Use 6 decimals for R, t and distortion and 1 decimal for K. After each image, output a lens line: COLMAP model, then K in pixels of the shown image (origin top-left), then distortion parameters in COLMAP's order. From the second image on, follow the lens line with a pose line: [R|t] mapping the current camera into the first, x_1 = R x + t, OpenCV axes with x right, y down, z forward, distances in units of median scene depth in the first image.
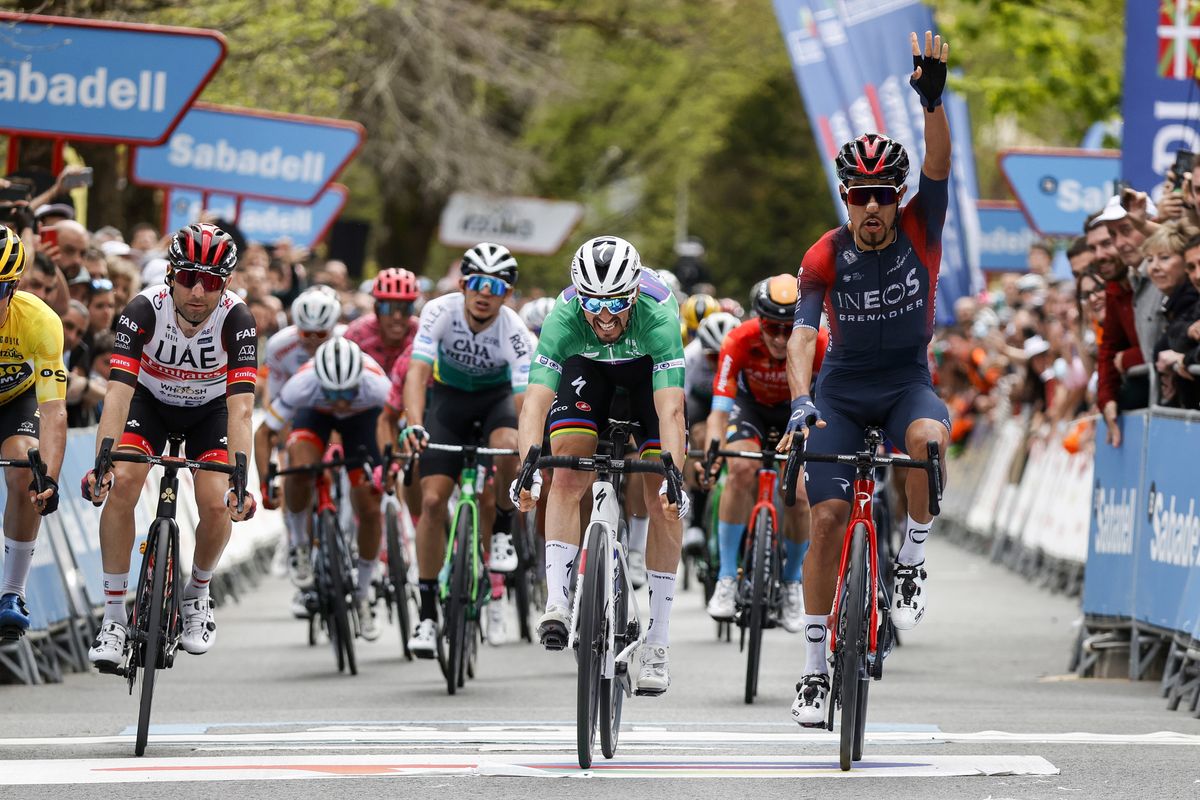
lens RADIAL K [[4484.4, 0, 600.0], [0, 4484.4, 400.0], [0, 0, 1]] dist [0.694769, 0.618913]
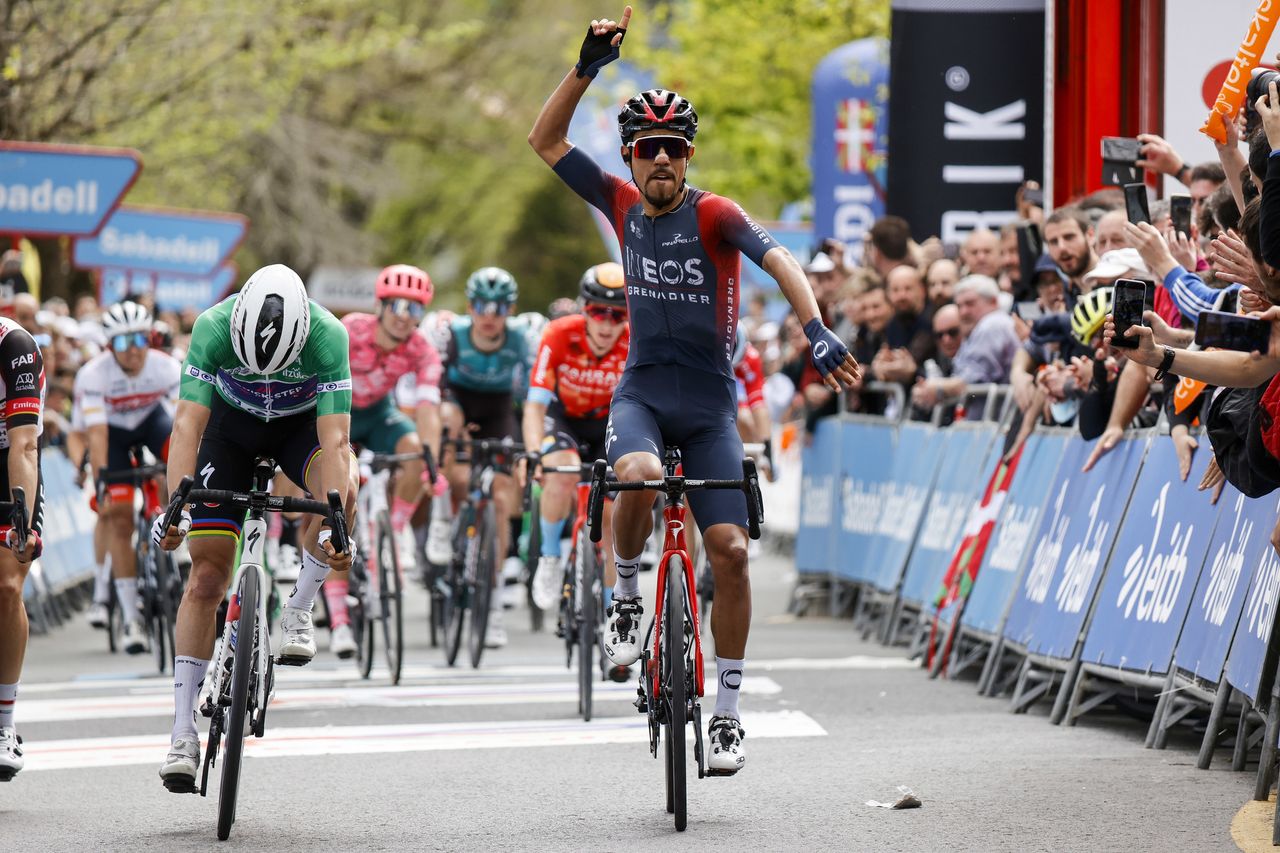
lens RADIAL K [[7602.4, 0, 640.0], [0, 7602.4, 426.5], [0, 0, 1]] dist [2.011458, -4.454673]
pose [[0.998874, -0.025855, 0.039790, -0.028172], [0.025665, 0.999657, 0.005283, -0.008529], [-0.039913, -0.004256, 0.999194, -1.265867]]
